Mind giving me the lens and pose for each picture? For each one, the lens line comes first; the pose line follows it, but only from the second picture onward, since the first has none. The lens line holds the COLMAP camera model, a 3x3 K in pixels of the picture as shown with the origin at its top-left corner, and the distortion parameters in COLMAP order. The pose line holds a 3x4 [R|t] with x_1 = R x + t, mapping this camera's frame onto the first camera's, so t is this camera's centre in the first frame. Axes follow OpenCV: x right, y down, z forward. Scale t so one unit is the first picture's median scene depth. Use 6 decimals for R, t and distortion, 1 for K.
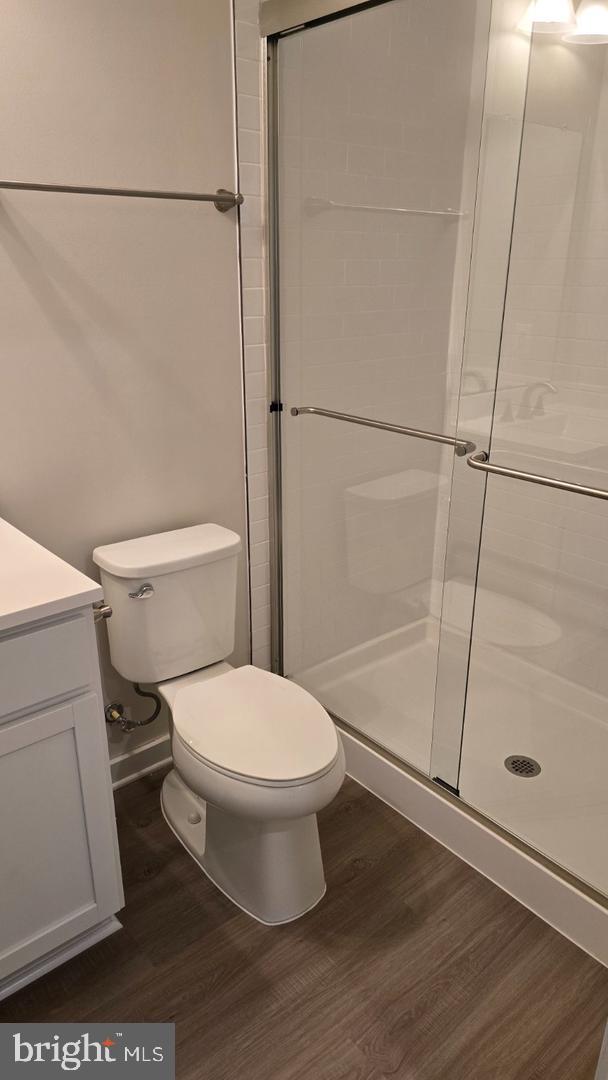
lens RADIAL K [[737.0, 0, 318.8], [0, 737.0, 537.5], [0, 0, 1]] dist [0.068553, -0.081512]
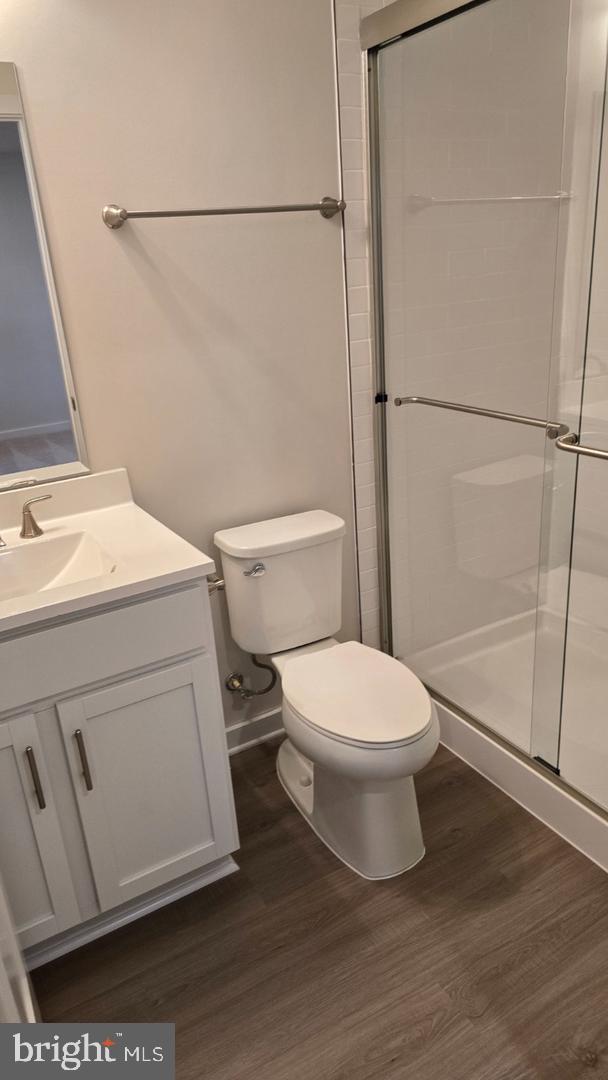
lens RADIAL K [[750.7, 0, 304.0], [0, 750.7, 540.0], [0, 0, 1]] dist [0.076397, -0.085579]
pose [[0.979708, 0.000163, -0.200429, 0.057112], [0.001849, 0.999950, 0.009847, 0.016509], [0.200420, -0.010018, 0.979659, -0.085245]]
